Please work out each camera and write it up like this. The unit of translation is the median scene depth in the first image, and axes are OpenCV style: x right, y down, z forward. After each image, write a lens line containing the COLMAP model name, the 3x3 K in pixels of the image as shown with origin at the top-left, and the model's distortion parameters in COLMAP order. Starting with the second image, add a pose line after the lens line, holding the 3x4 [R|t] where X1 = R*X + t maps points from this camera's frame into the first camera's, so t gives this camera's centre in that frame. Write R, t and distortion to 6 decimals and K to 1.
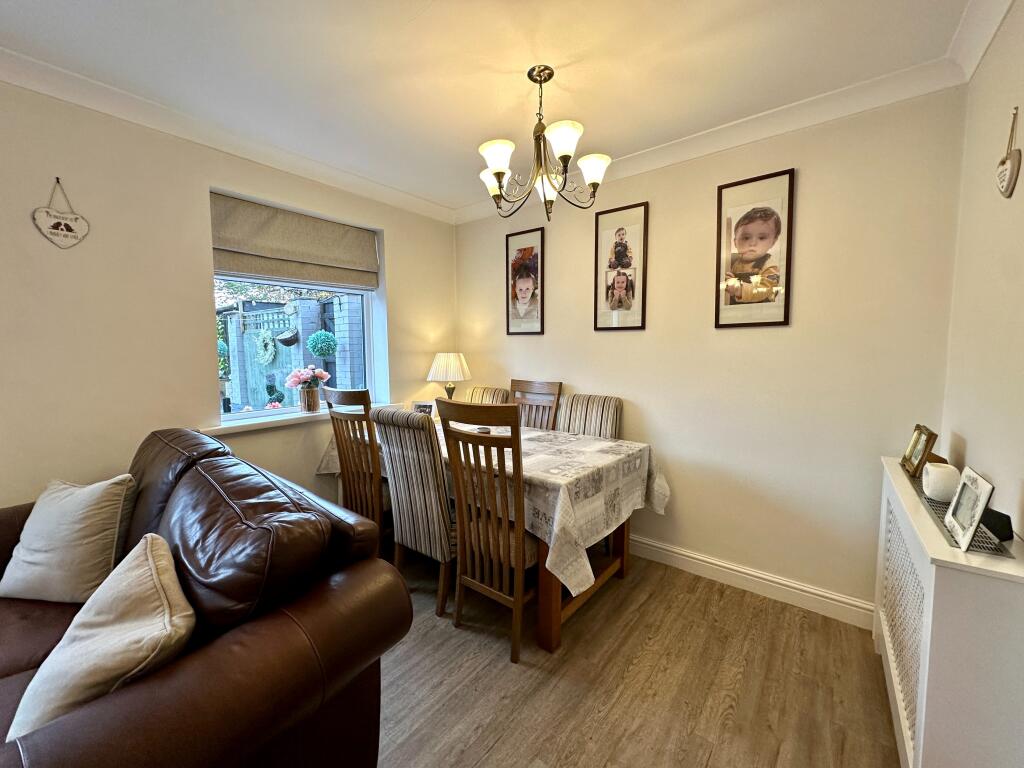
lens RADIAL K [[407.4, 0, 513.4], [0, 407.4, 386.7], [0, 0, 1]] dist [-0.008691, -0.000356]
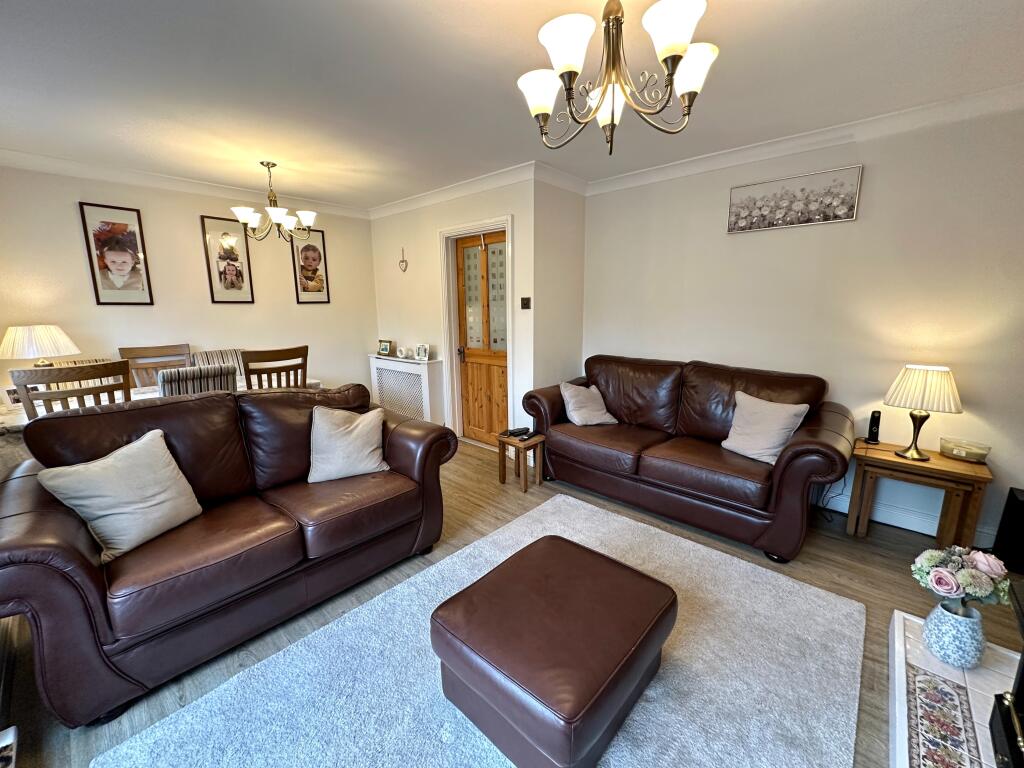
lens RADIAL K [[407.4, 0, 514.7], [0, 407.4, 382.2], [0, 0, 1]] dist [-0.008691, -0.000356]
pose [[0.070807, -0.182885, 0.980581, -1.188924], [0.097528, 0.979608, 0.175661, -0.018745], [-0.992711, 0.083196, 0.087200, -0.112145]]
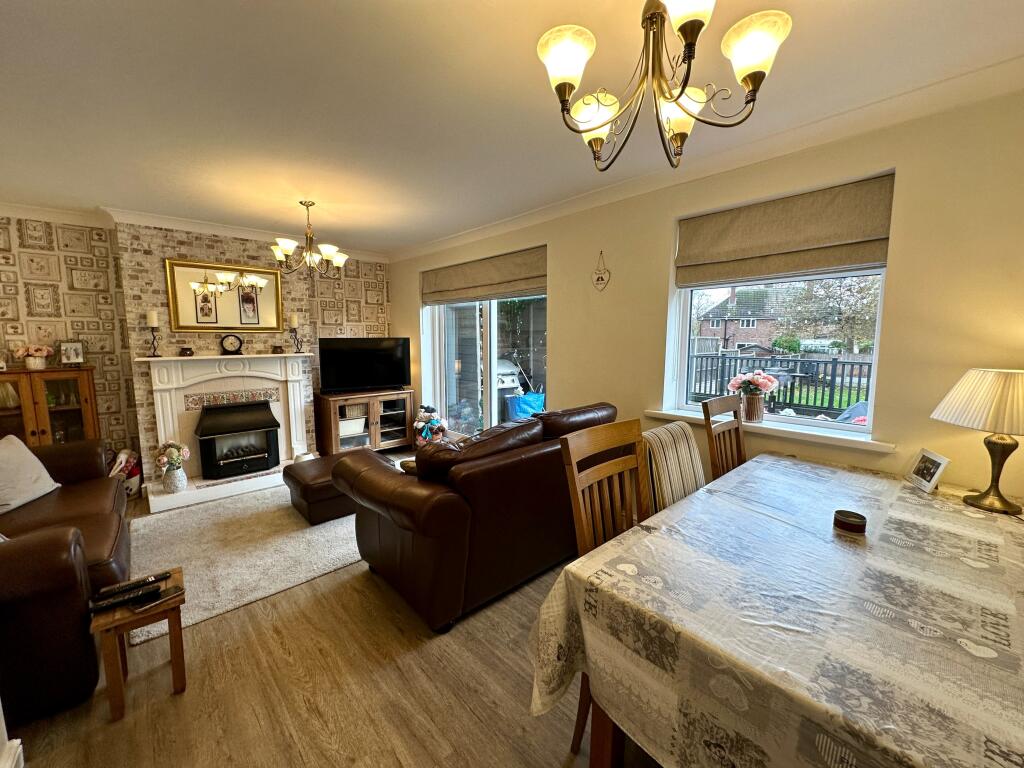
lens RADIAL K [[410.2, 0, 512.9], [0, 410.2, 387.6], [0, 0, 1]] dist [-0.001596, -0.000054]
pose [[-0.160577, 0.116453, -0.980129, 0.410750], [-0.094297, 0.986663, 0.132679, -0.073401], [0.982508, 0.113729, -0.147455, 0.521325]]
